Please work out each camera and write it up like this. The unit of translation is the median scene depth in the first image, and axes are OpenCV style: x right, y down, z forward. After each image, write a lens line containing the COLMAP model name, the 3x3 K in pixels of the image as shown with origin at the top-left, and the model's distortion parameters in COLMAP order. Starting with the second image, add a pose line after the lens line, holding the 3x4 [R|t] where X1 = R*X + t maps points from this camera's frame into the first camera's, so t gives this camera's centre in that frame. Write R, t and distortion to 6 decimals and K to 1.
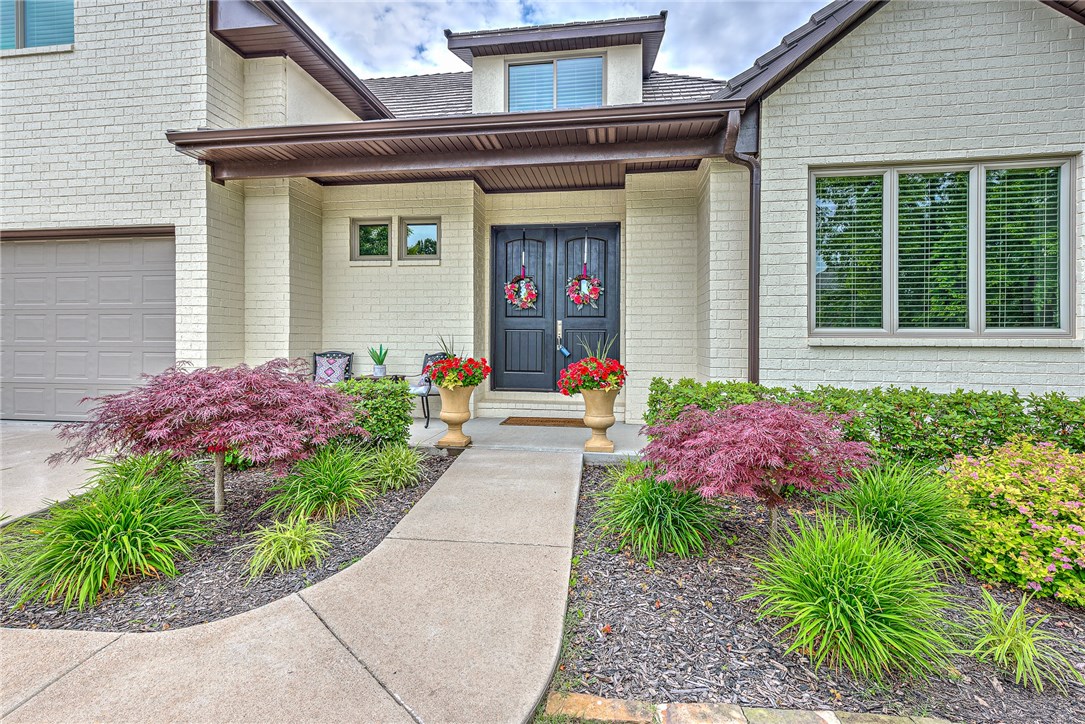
lens RADIAL K [[502.2, 0, 533.6], [0, 502.2, 316.4], [0, 0, 1]] dist [0.005642, 0.000305]
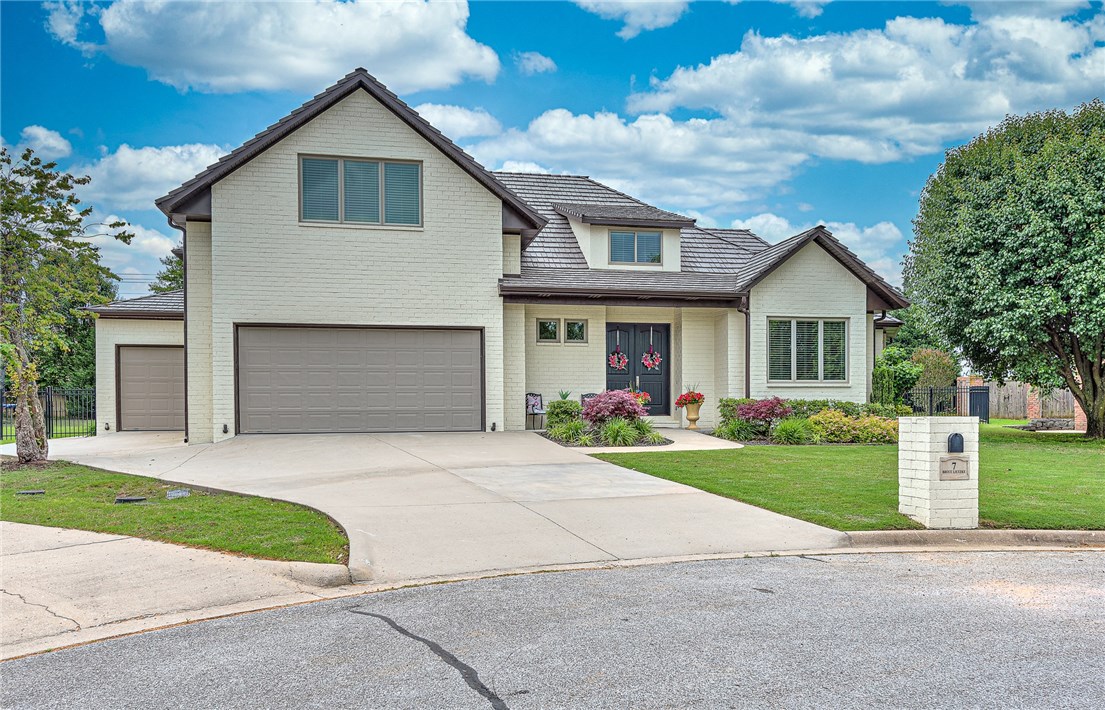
lens RADIAL K [[771.0, 0, 552.0], [0, 771.0, 352.8], [0, 0, 1]] dist [-0.001623, 0.000066]
pose [[0.944330, 0.015044, 0.328655, -1.447666], [-0.007160, 0.999657, -0.025186, -0.005833], [-0.328921, 0.021430, 0.944114, -1.911538]]
